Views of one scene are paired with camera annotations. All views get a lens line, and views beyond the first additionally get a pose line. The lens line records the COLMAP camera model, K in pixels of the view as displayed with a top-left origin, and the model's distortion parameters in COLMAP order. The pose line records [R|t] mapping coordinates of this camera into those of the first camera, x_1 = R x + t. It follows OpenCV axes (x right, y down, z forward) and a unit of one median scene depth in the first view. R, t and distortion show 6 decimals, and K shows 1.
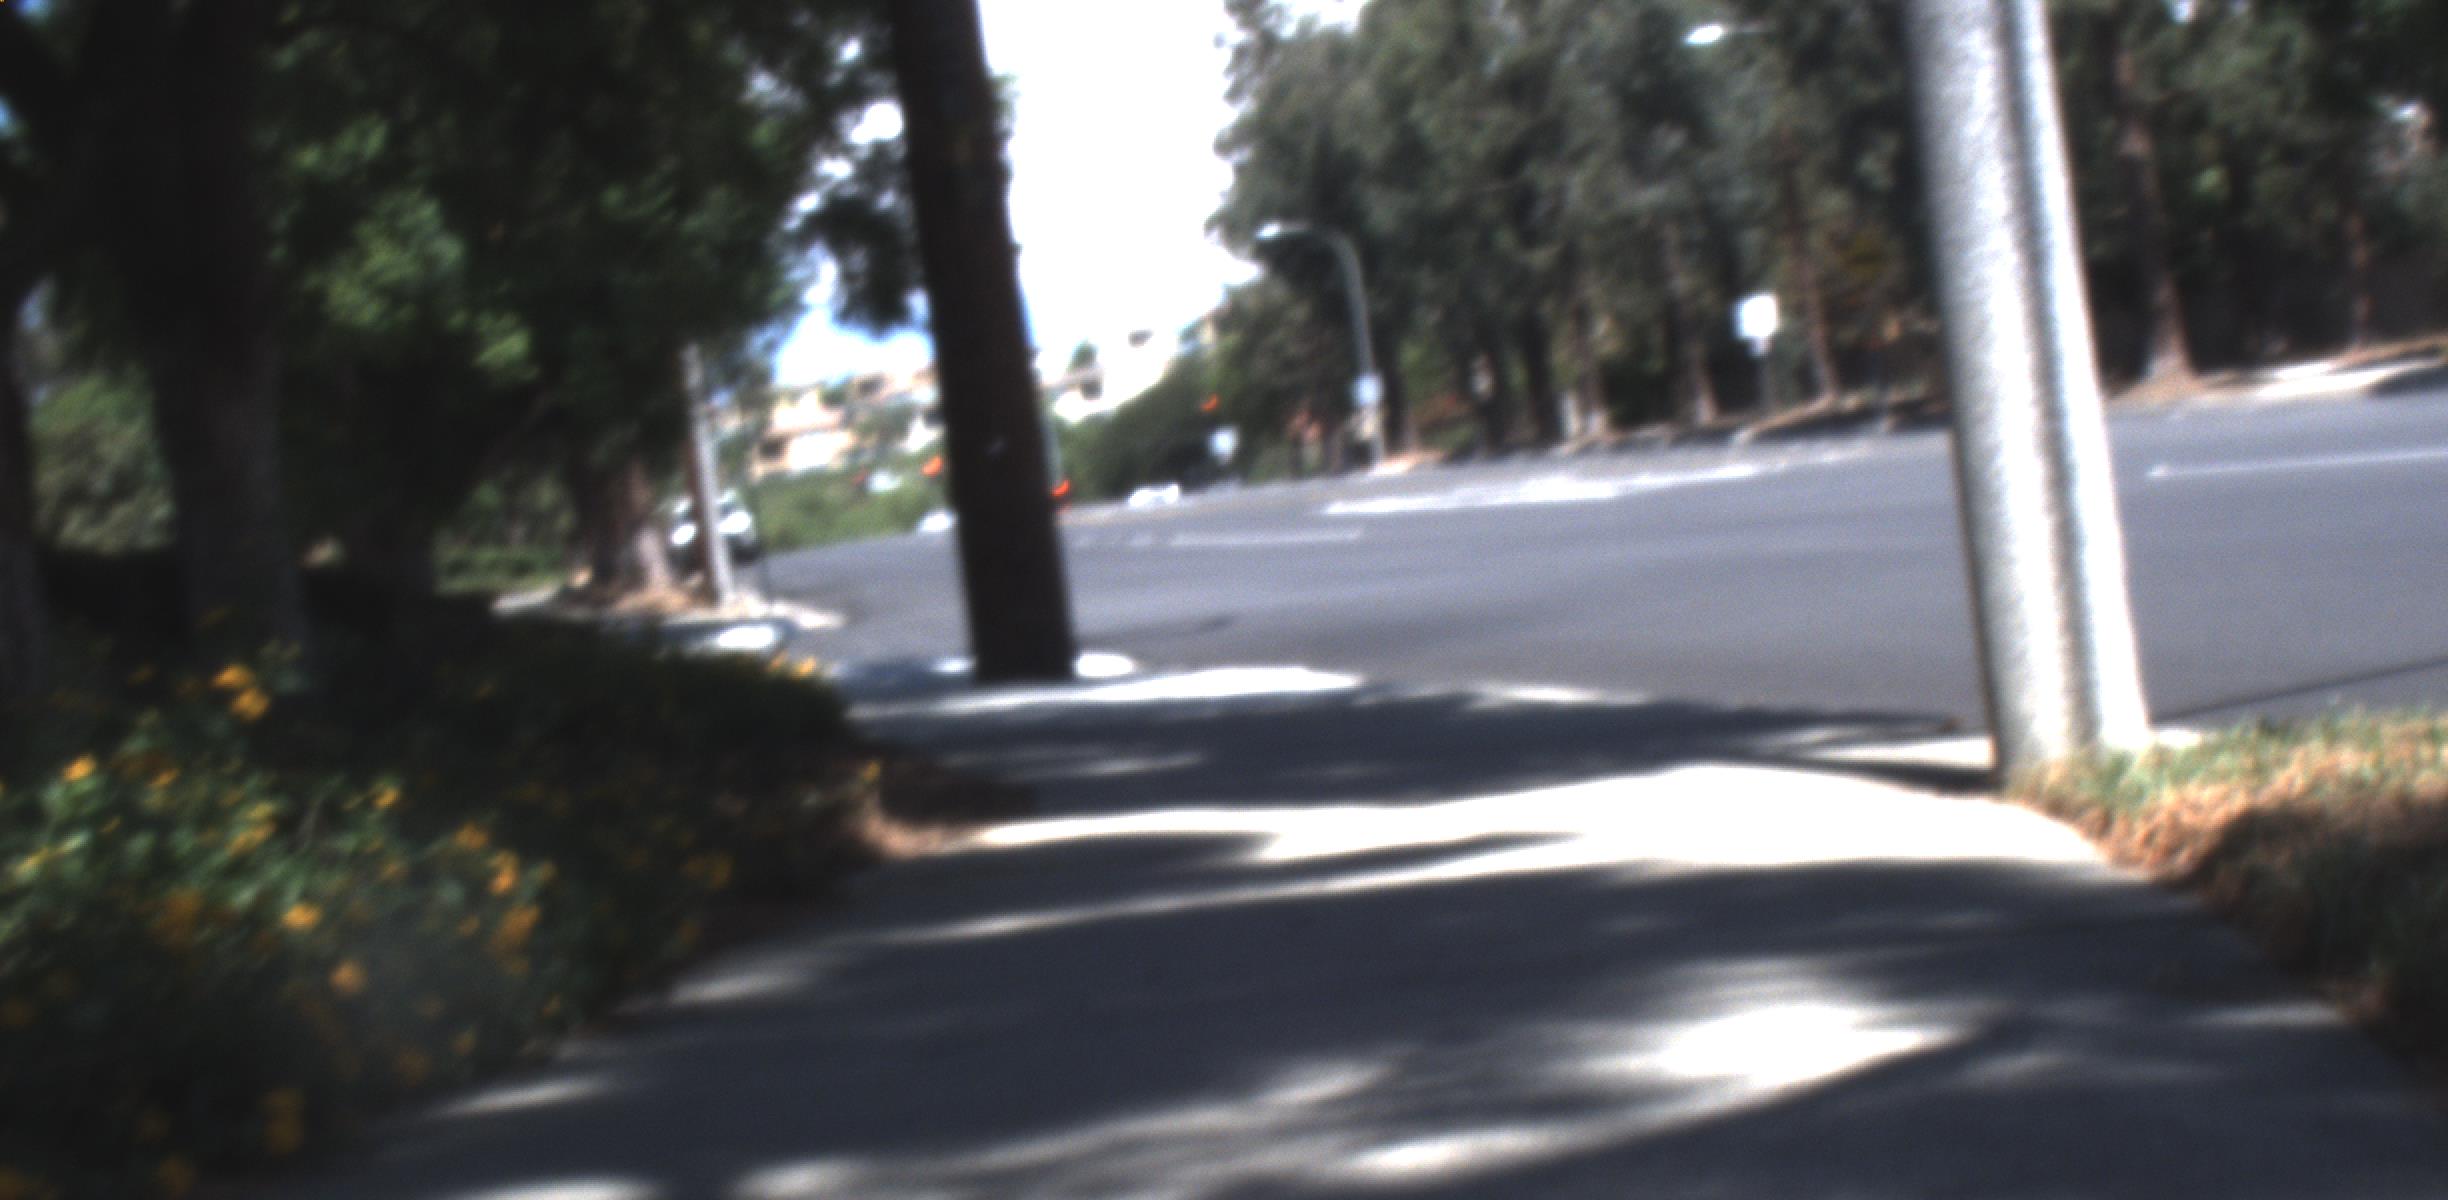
lens RADIAL K [[4704.1, 0, 1304.3], [0, 4704.1, 1017.9], [0, 0, 1]] dist [-0.196294, 0.858490]
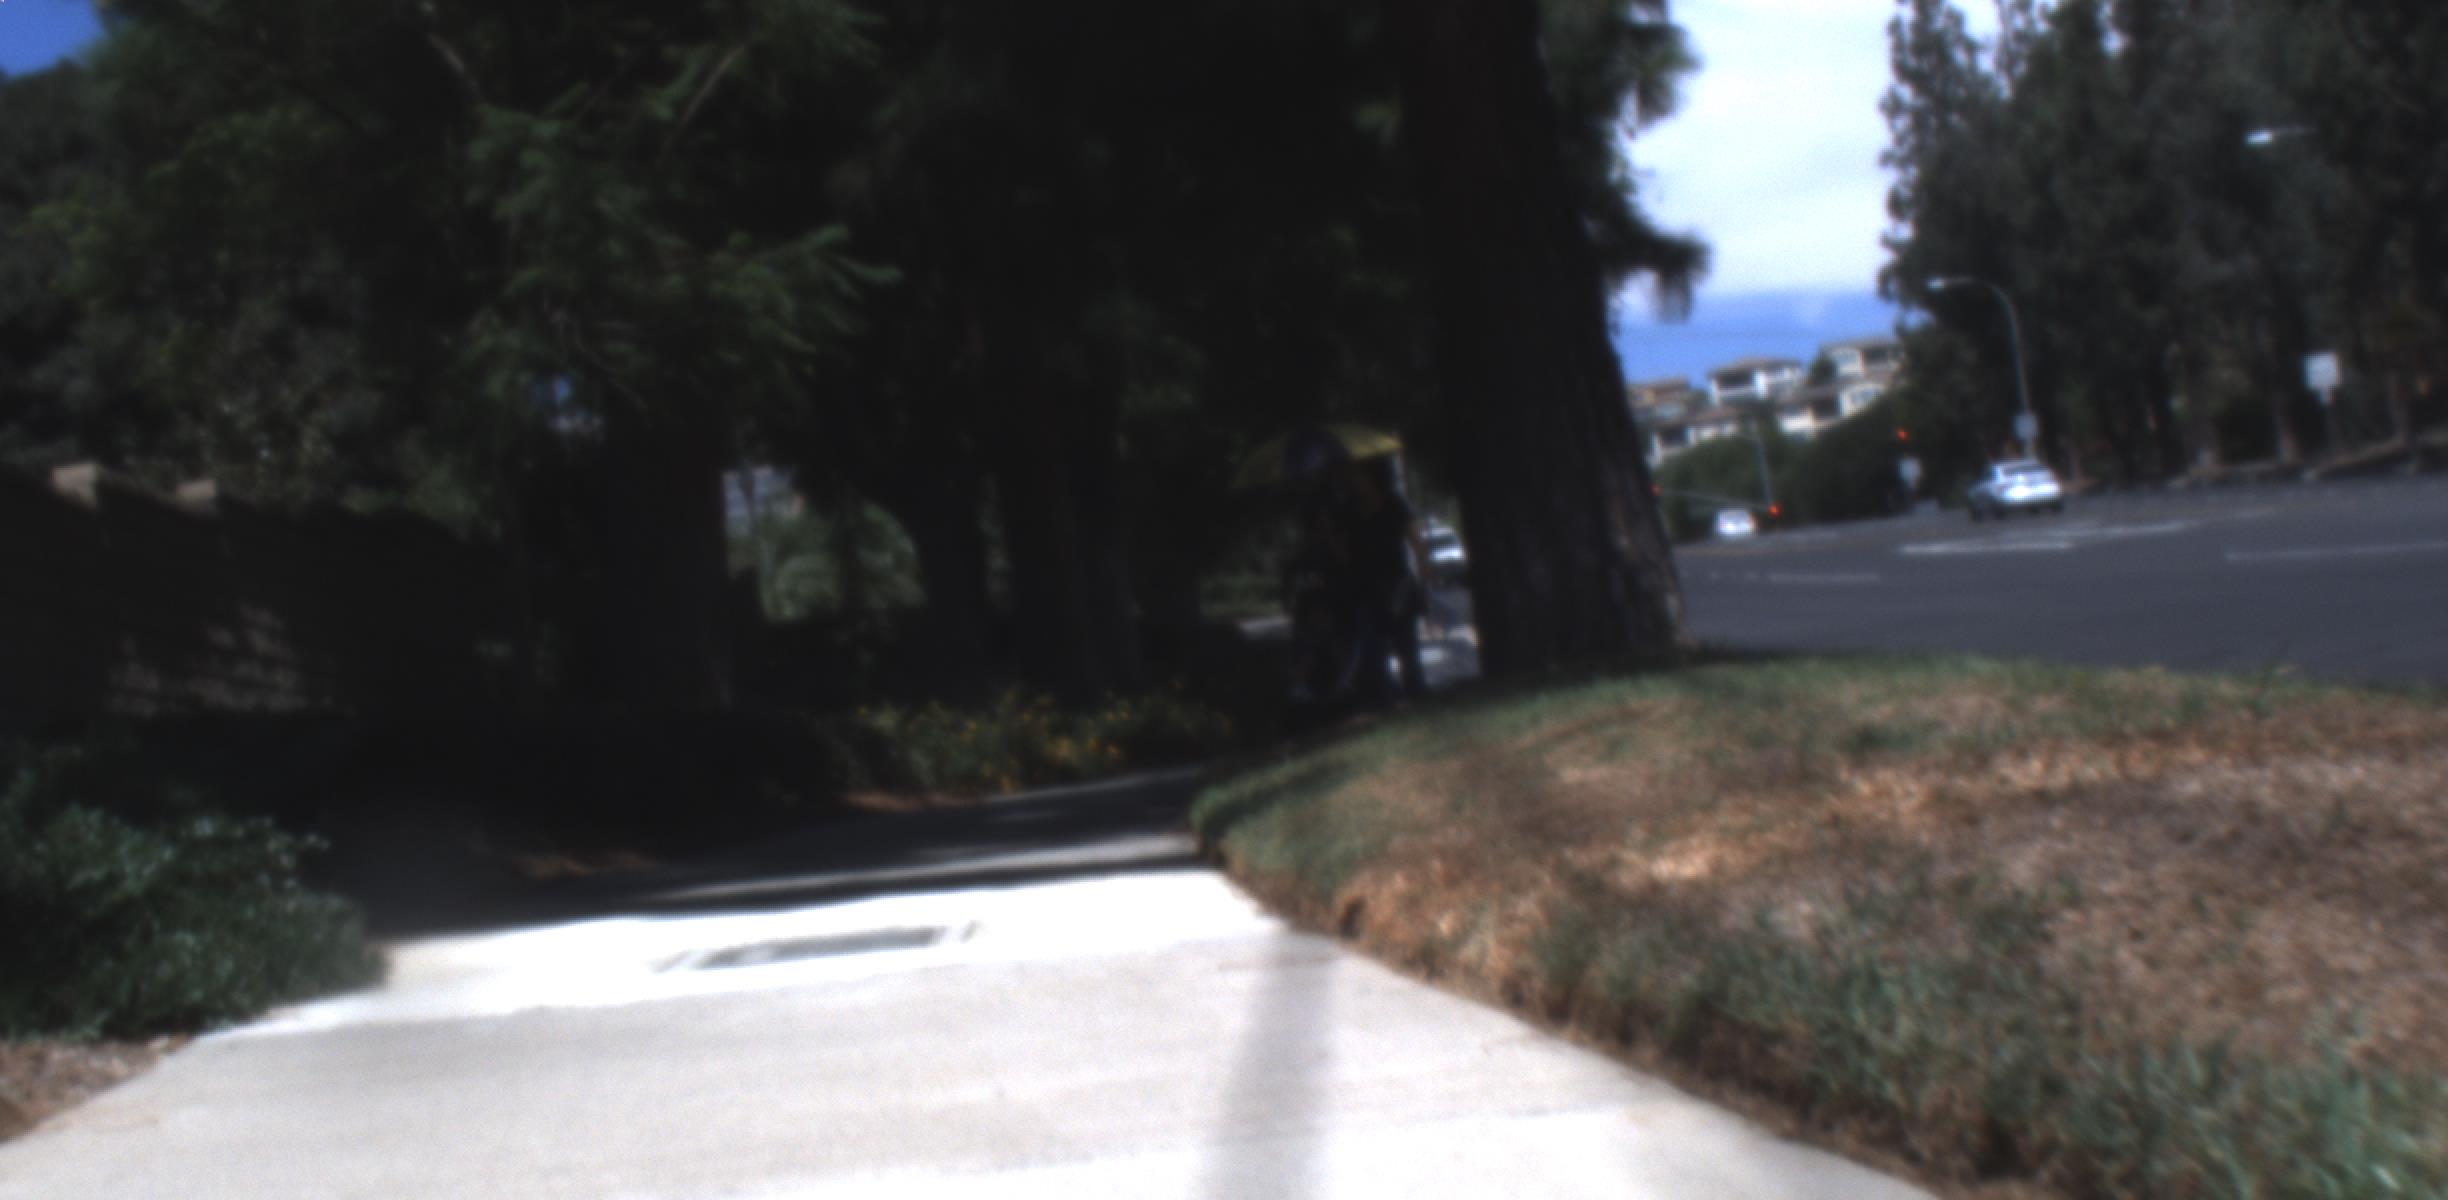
lens RADIAL K [[4704.1, 0, 1304.3], [0, 4704.1, 1017.9], [0, 0, 1]] dist [-0.196294, 0.858490]
pose [[0.987173, 0.005785, -0.159551, 0.036522], [-0.006054, 0.999981, -0.001200, 0.014856], [0.159541, 0.002150, 0.987189, -0.201000]]
